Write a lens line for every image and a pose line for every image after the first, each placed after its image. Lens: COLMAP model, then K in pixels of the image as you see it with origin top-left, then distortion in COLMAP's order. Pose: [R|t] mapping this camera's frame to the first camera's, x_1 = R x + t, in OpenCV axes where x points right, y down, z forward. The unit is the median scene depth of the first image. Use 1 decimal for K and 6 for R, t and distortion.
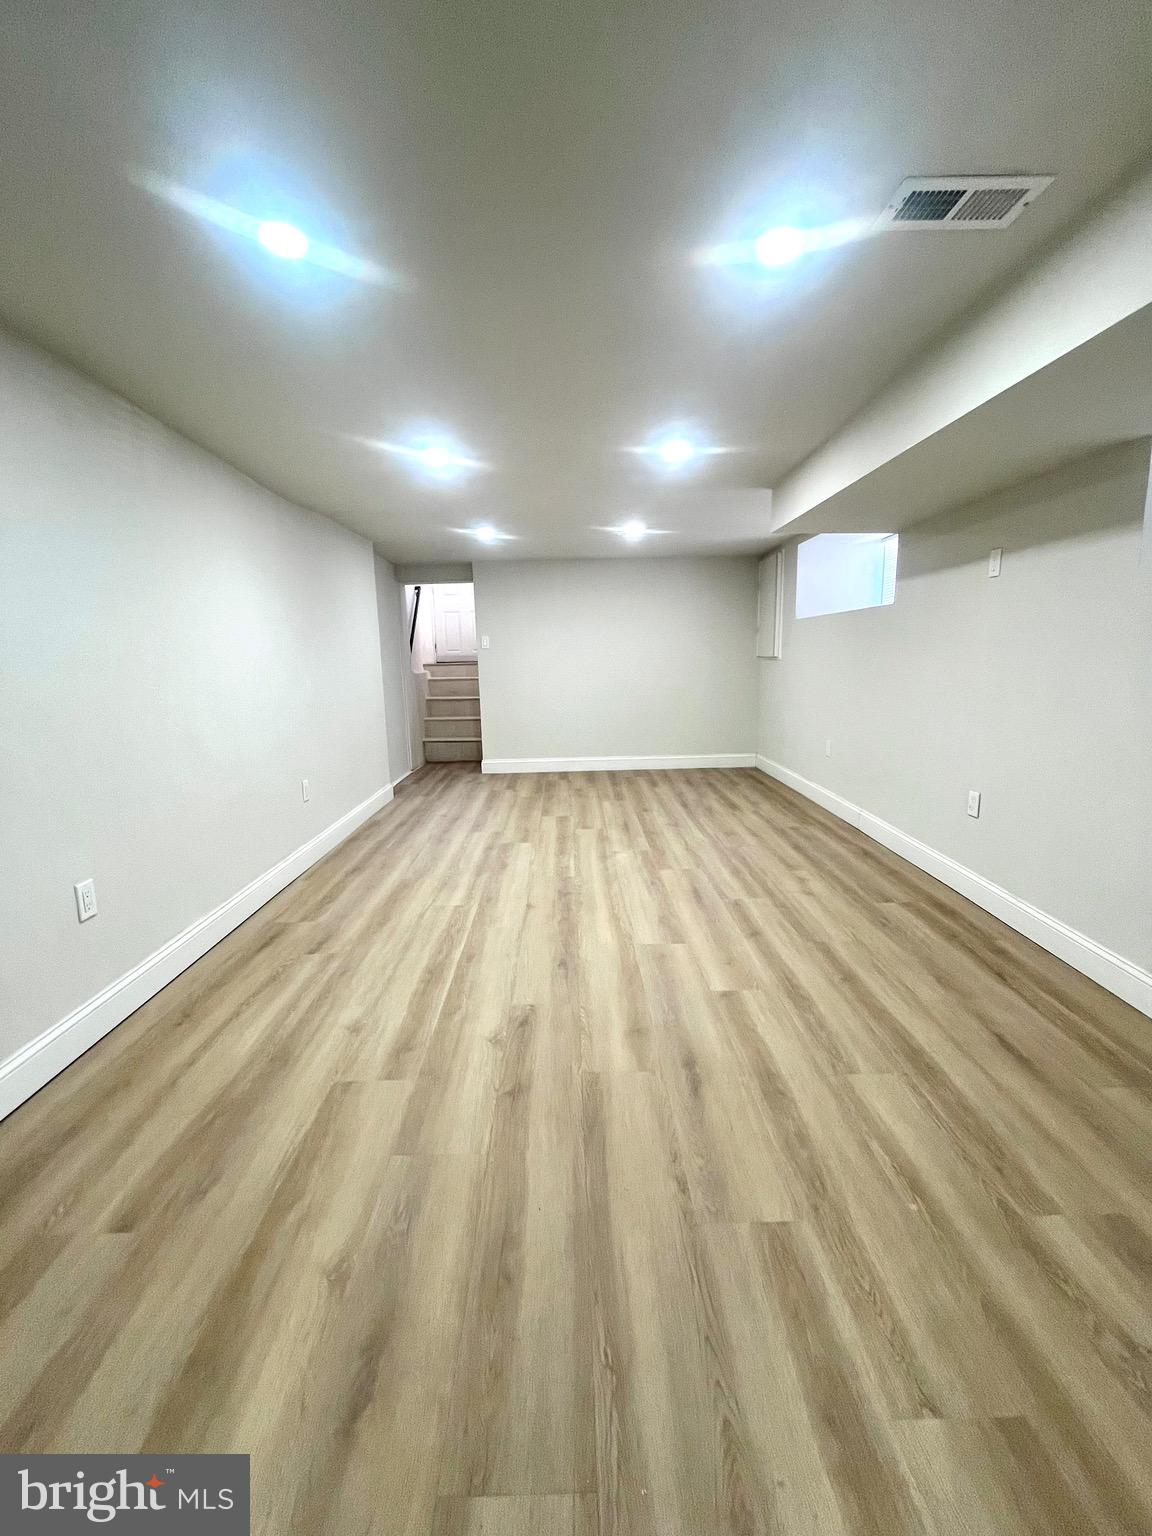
lens RADIAL K [[621.4, 0, 573.1], [0, 621.4, 763.4], [0, 0, 1]] dist [-0.003010, -0.000007]
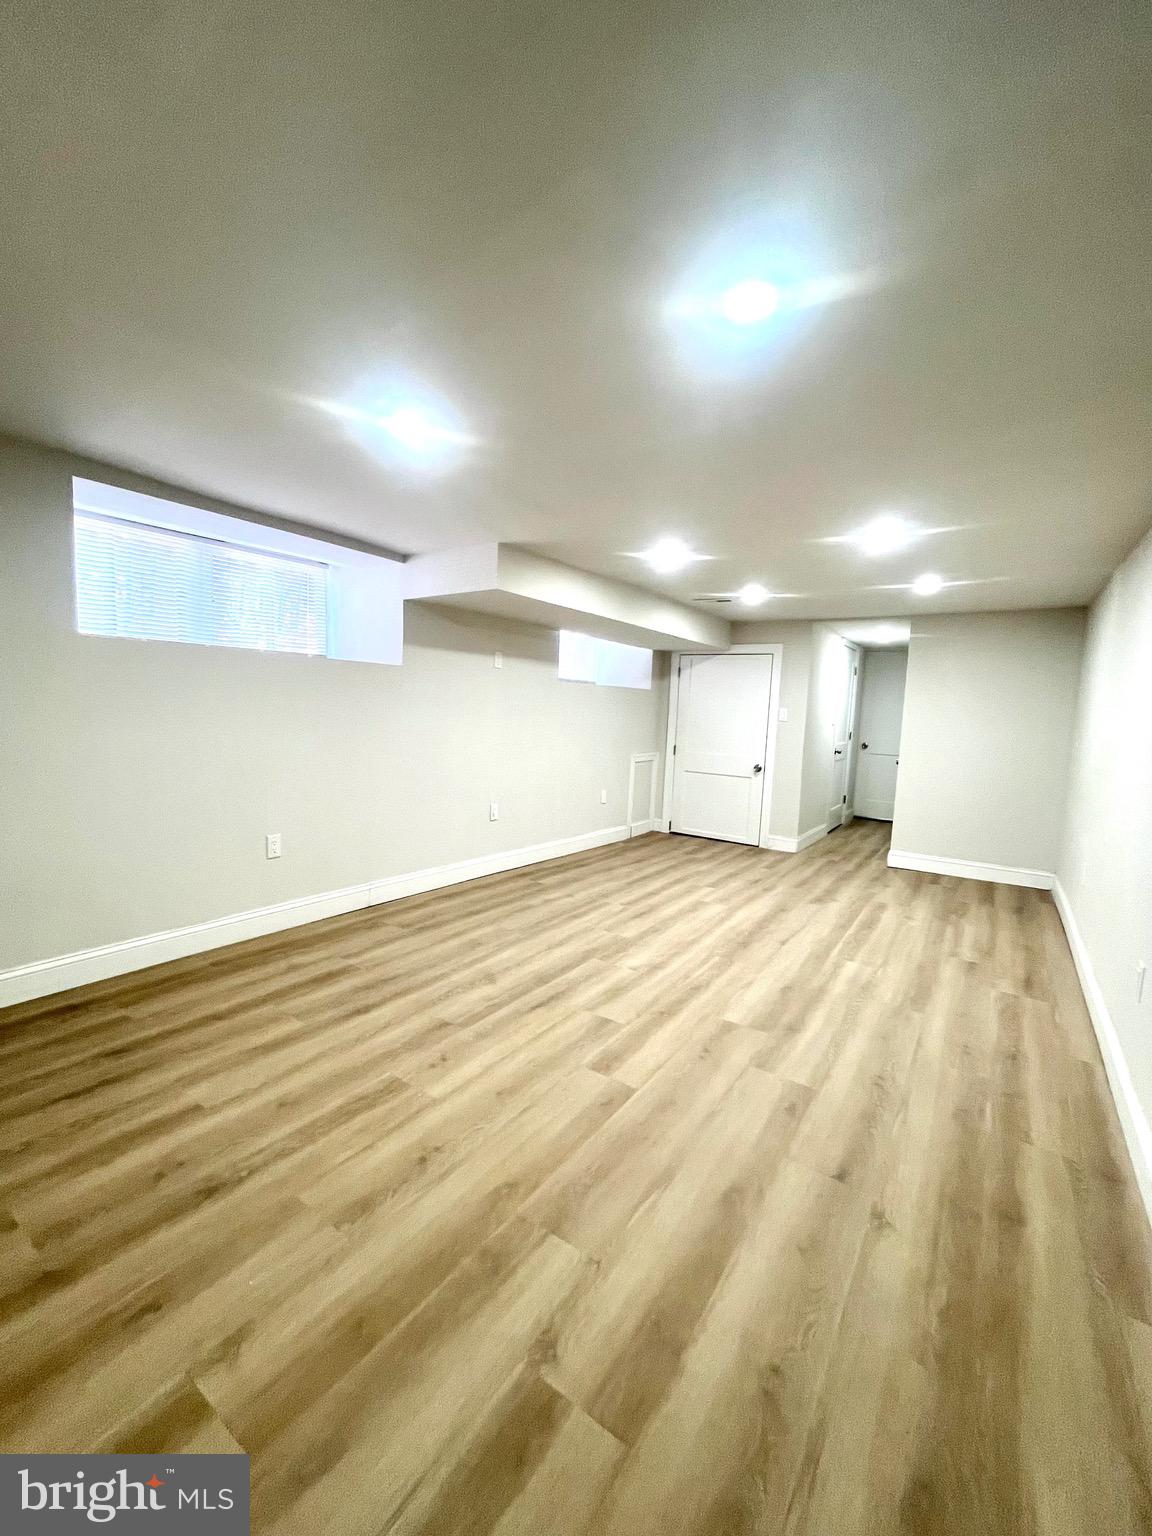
lens RADIAL K [[621.4, 0, 575.1], [0, 621.4, 774.2], [0, 0, 1]] dist [-0.003010, -0.000007]
pose [[-0.818242, -0.076902, 0.569707, -0.362745], [0.072330, 0.969365, 0.234735, -0.346516], [-0.570305, 0.233277, -0.787613, 1.928357]]
